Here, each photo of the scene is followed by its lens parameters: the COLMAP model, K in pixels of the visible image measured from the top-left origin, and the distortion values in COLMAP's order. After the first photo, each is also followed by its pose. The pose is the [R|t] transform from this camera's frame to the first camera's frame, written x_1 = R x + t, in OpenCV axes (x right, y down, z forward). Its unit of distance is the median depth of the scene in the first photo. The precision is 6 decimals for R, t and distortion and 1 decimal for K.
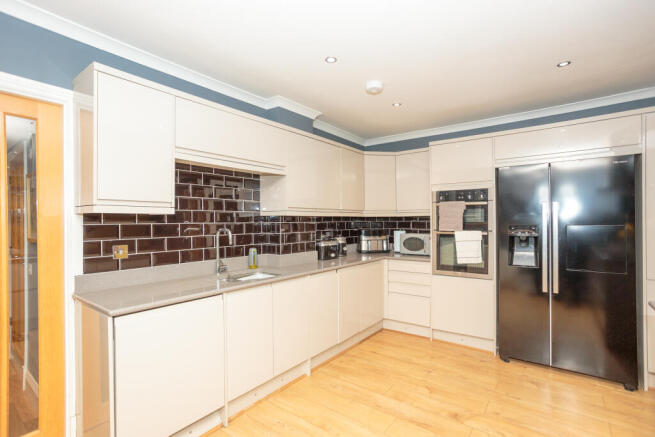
lens RADIAL K [[312.4, 0, 327.5], [0, 312.4, 218.5], [0, 0, 1]] dist [-0.022606, 0.000645]
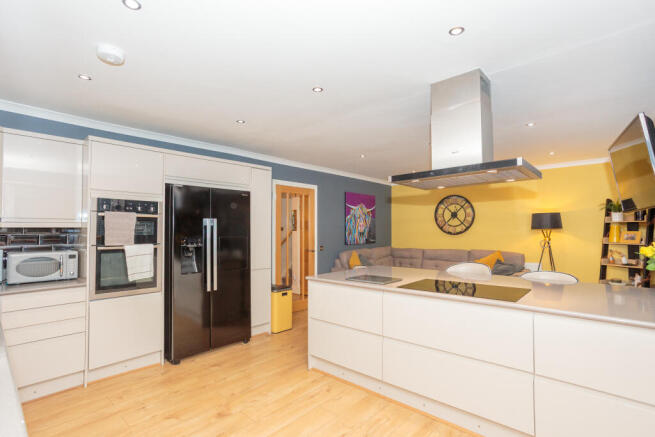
lens RADIAL K [[312.4, 0, 327.5], [0, 312.4, 218.5], [0, 0, 1]] dist [-0.022606, 0.000645]
pose [[0.078136, 0.042923, 0.996018, -0.448831], [-0.007046, 0.999072, -0.042502, -0.002998], [-0.996918, -0.003697, 0.078366, 0.367416]]
